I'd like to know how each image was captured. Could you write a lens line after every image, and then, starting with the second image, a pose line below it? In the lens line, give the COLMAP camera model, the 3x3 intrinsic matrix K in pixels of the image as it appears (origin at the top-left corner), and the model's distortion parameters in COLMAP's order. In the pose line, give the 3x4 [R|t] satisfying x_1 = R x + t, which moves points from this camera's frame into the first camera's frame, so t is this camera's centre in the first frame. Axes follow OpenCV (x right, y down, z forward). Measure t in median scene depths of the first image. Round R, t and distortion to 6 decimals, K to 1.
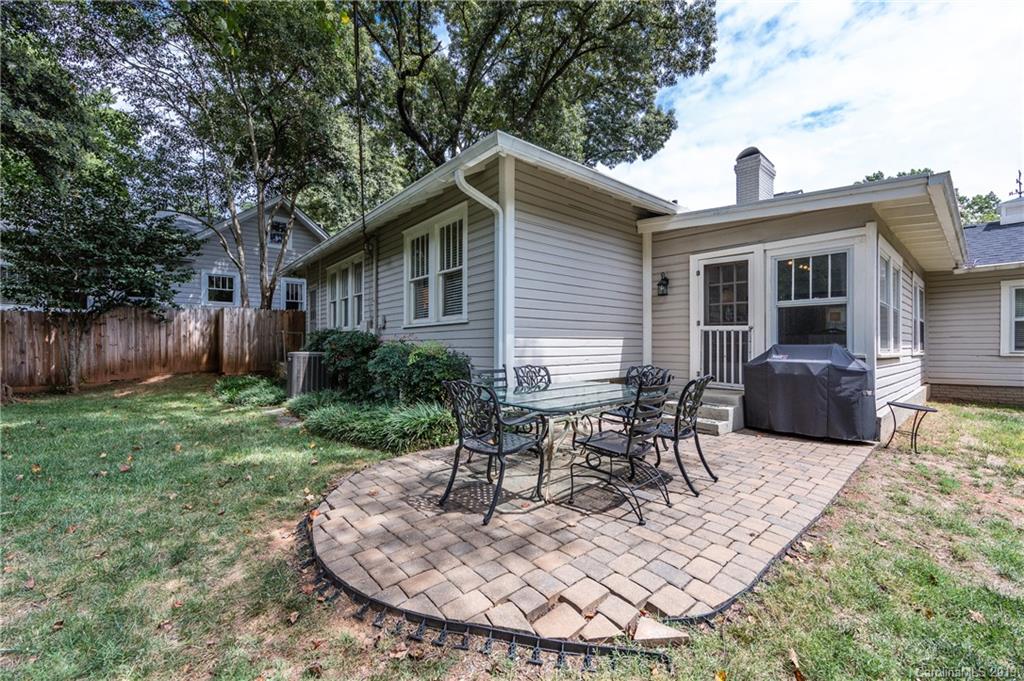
lens RADIAL K [[406.3, 0, 511.0], [0, 406.3, 340.3], [0, 0, 1]] dist [-0.002150, -0.000791]
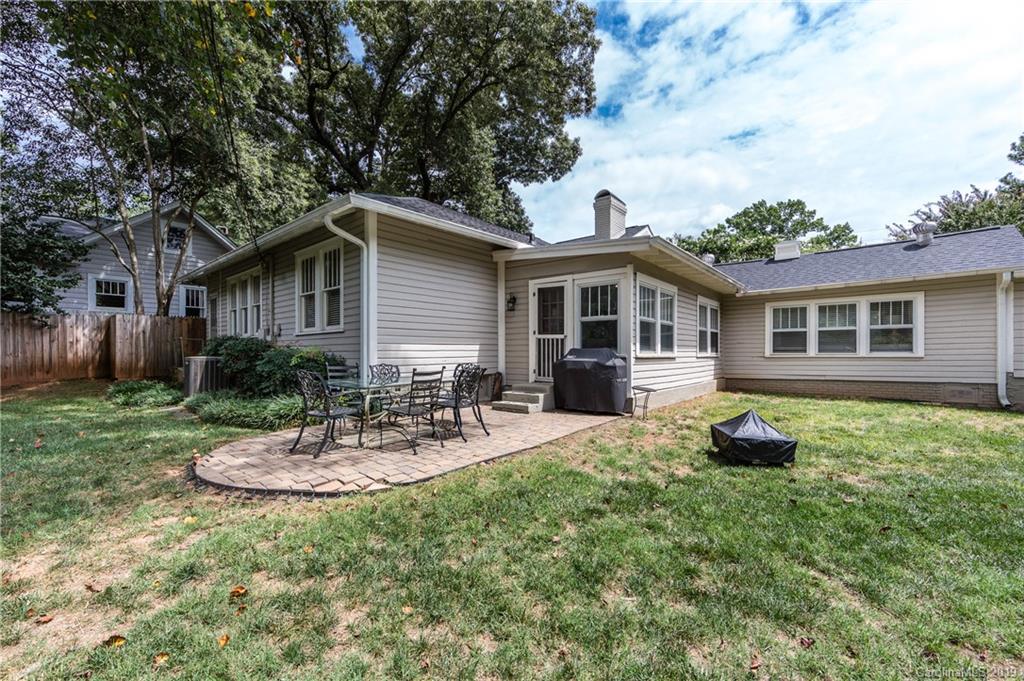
lens RADIAL K [[406.3, 0, 514.5], [0, 406.3, 350.2], [0, 0, 1]] dist [-0.002150, -0.000791]
pose [[0.985648, -0.002719, 0.168790, 0.157616], [0.001251, 0.999960, 0.008806, 0.002708], [-0.168807, -0.008468, 0.985613, -0.255123]]
